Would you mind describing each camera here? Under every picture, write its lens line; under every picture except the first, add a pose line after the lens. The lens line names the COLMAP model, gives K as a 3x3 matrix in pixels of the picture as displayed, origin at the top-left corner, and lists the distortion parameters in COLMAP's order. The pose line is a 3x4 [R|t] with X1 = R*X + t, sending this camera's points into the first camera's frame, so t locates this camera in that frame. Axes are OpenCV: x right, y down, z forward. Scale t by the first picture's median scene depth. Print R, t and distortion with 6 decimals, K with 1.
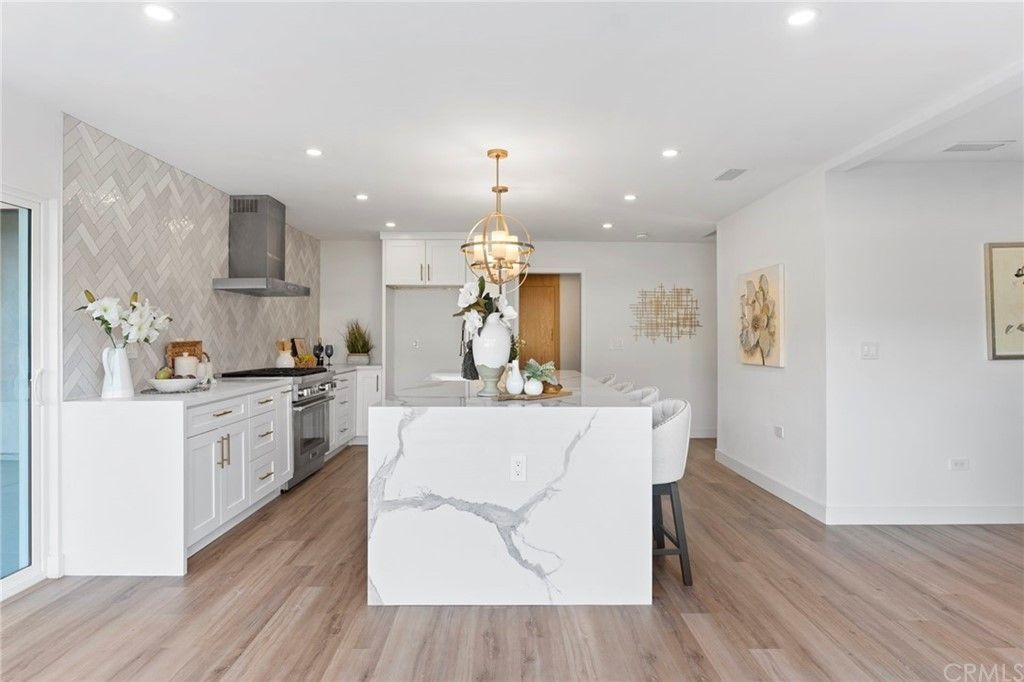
lens RADIAL K [[587.5, 0, 502.8], [0, 587.5, 335.1], [0, 0, 1]] dist [0.001213, -0.000045]
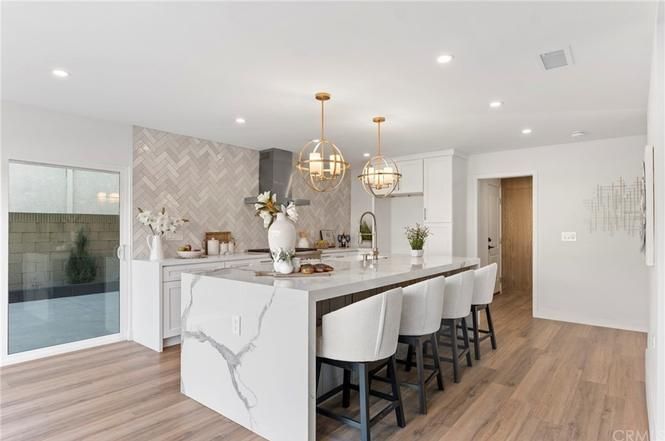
lens RADIAL K [[369.8, 0, 324.3], [0, 369.8, 230.5], [0, 0, 1]] dist [-0.000145, -0.000023]
pose [[0.768594, 0.003214, -0.639729, 0.527501], [0.000887, 0.999981, 0.006089, -0.001049], [0.639736, -0.005248, 0.768577, 0.326666]]
